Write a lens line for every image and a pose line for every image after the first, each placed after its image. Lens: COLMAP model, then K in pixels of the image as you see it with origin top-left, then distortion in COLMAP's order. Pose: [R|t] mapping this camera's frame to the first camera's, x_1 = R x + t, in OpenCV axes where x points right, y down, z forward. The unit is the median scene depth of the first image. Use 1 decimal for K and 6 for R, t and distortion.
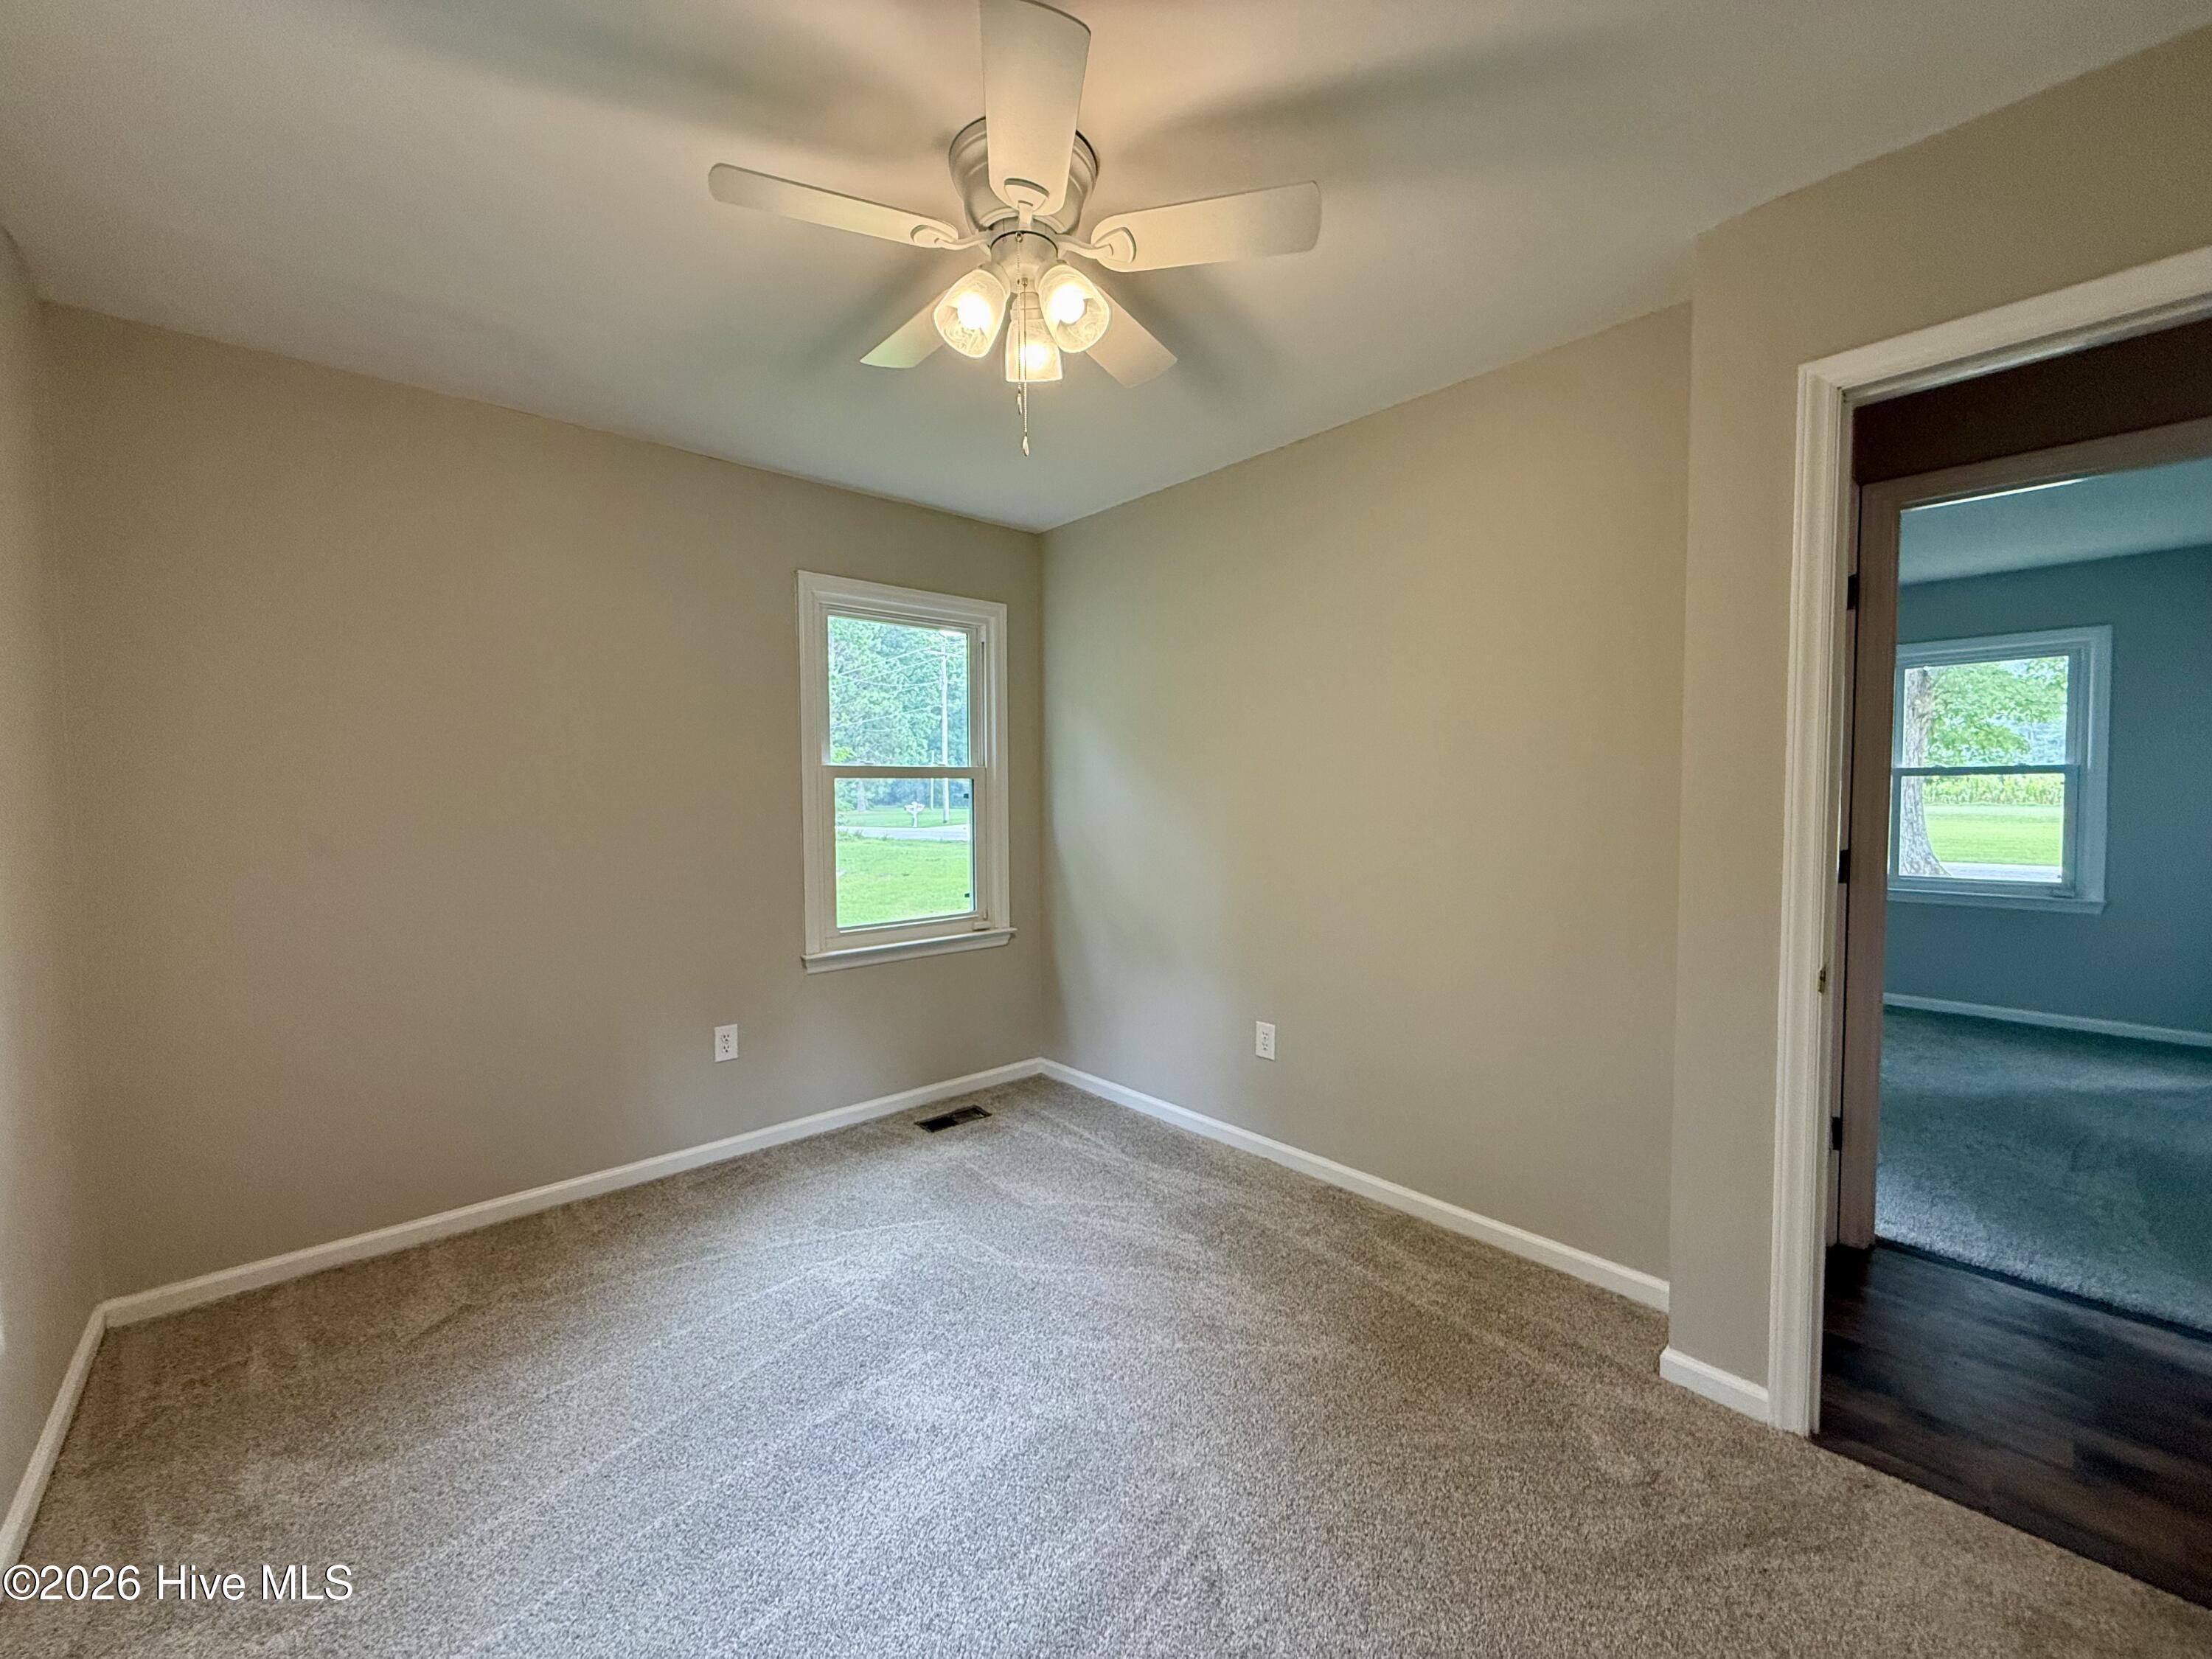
lens RADIAL K [[881.5, 0, 1098.9], [0, 881.5, 828.7], [0, 0, 1]] dist [-0.000601, 0.000629]
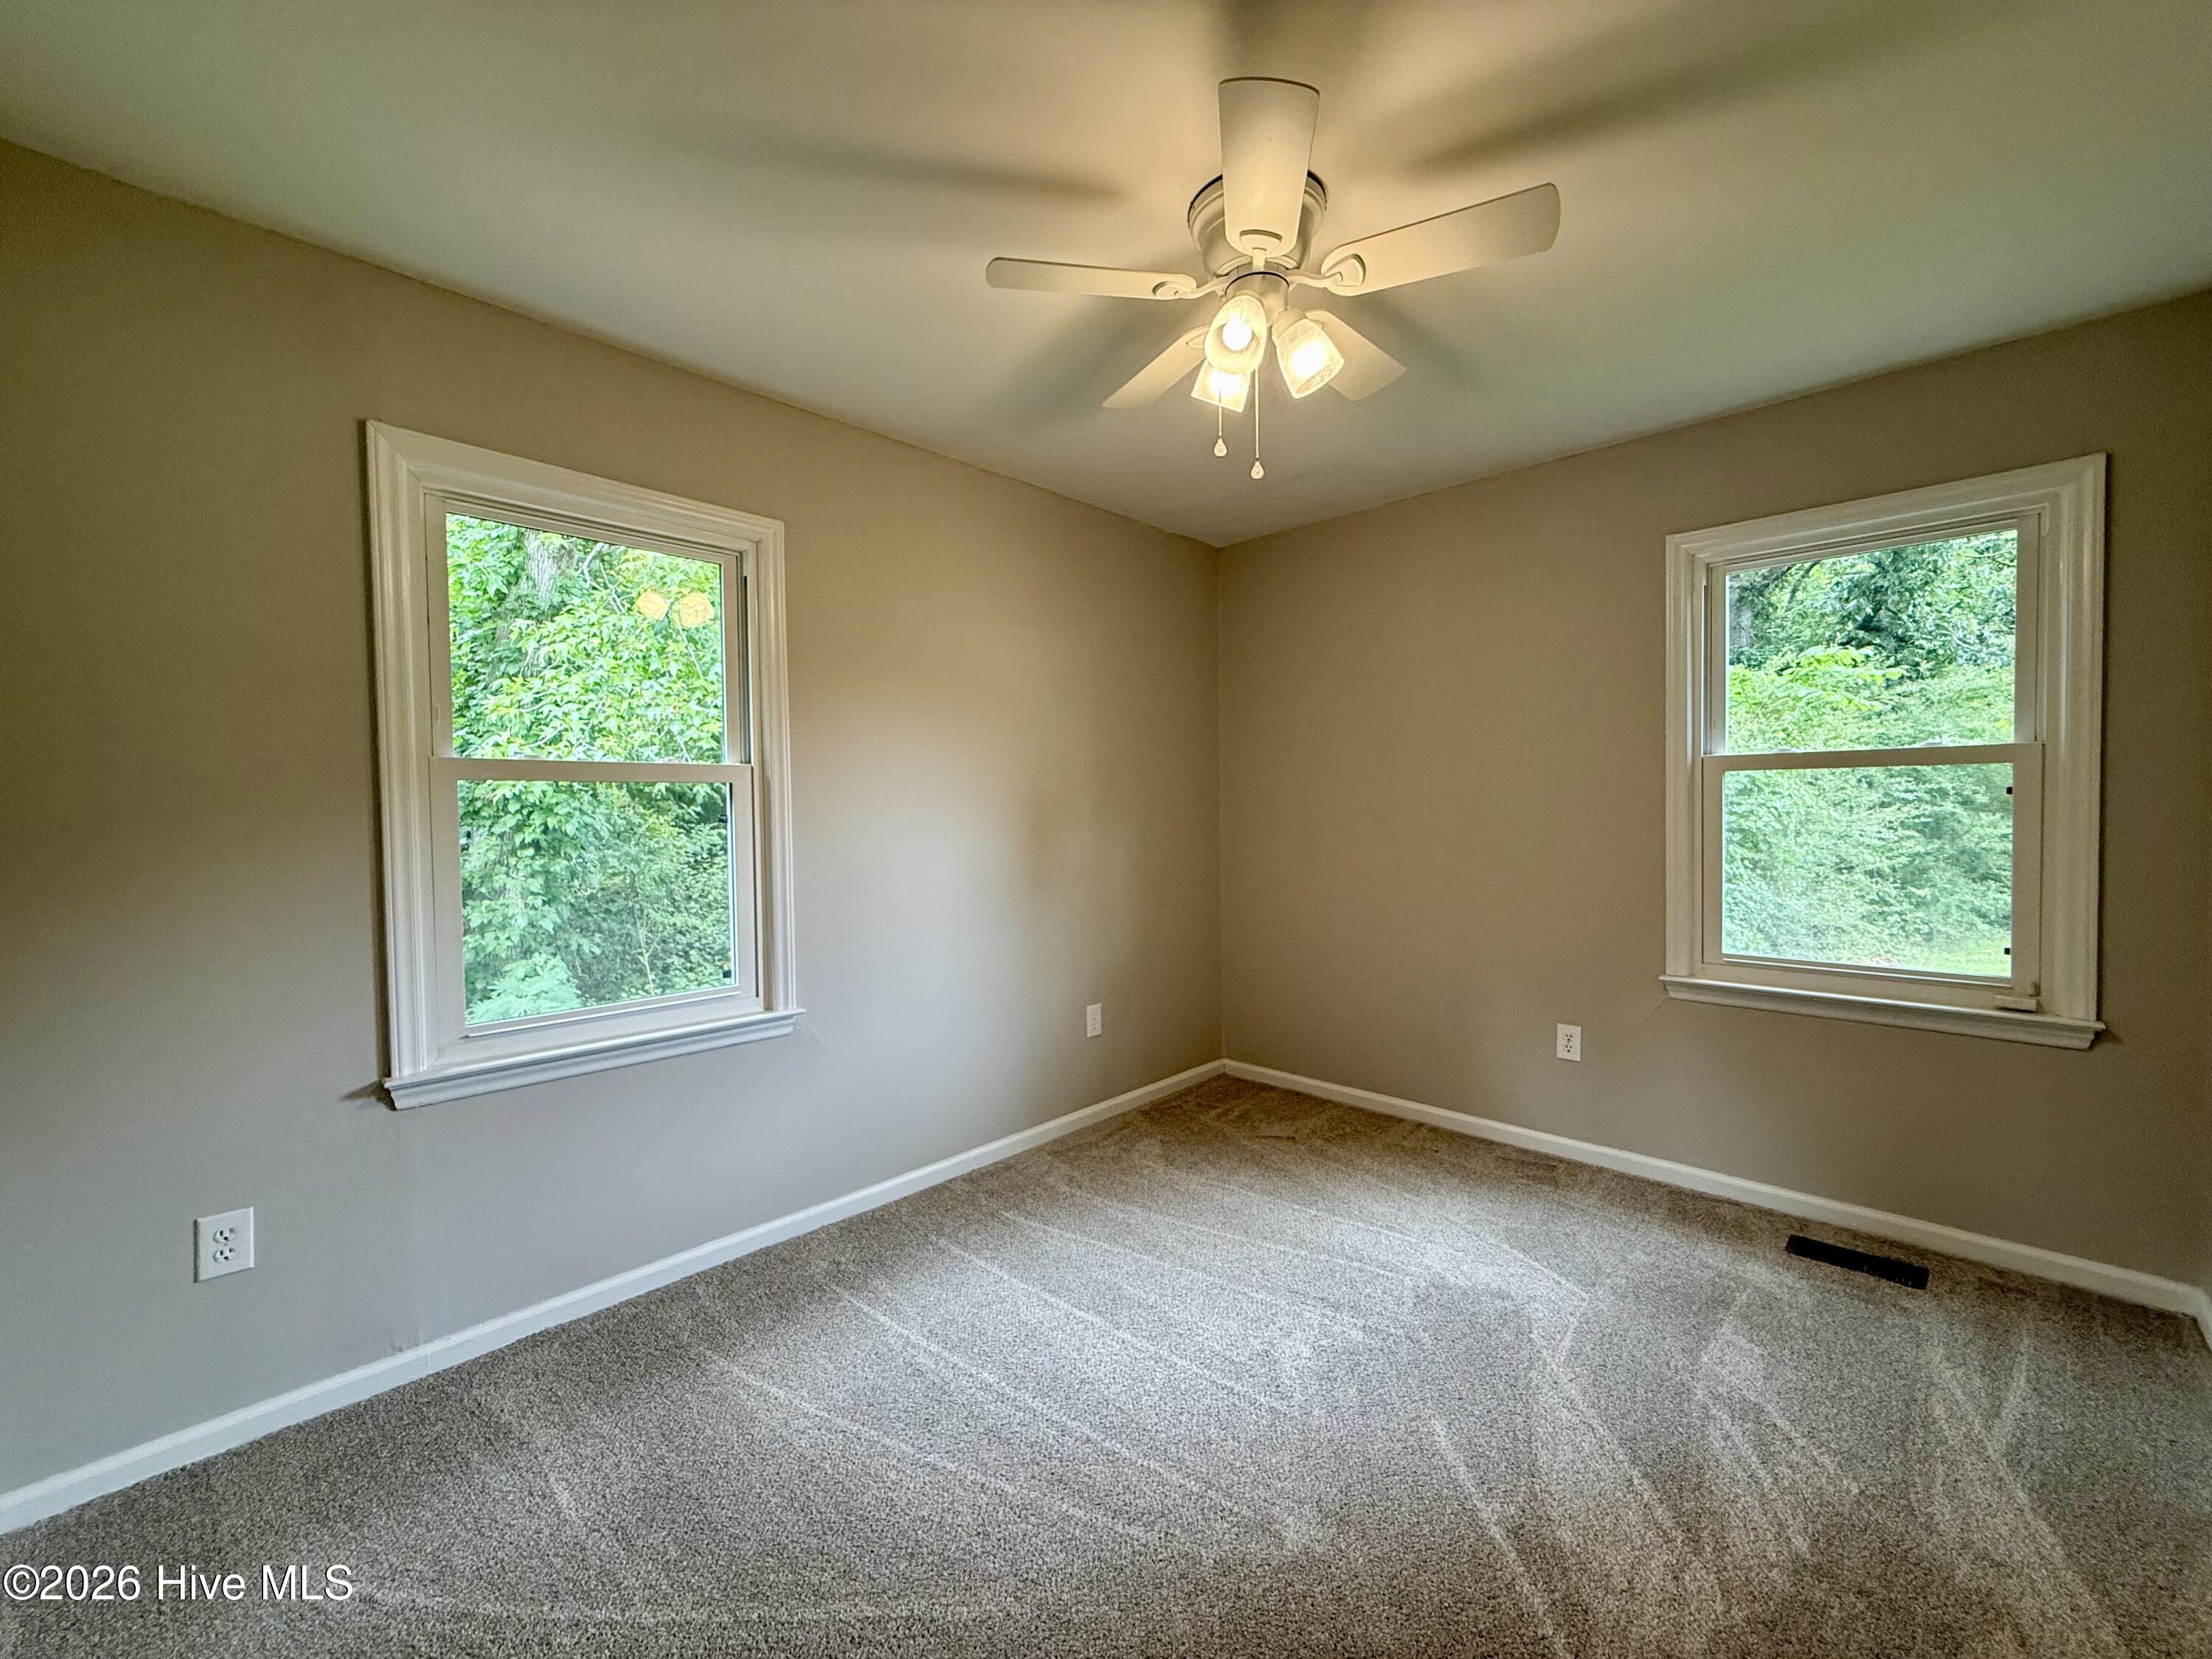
lens RADIAL K [[881.5, 0, 1098.9], [0, 881.5, 828.7], [0, 0, 1]] dist [-0.000601, 0.000629]
pose [[0.074352, 0.033816, -0.996659, 0.557863], [-0.032384, 0.998980, 0.031479, -0.012535], [0.996706, 0.029935, 0.075371, 0.418356]]
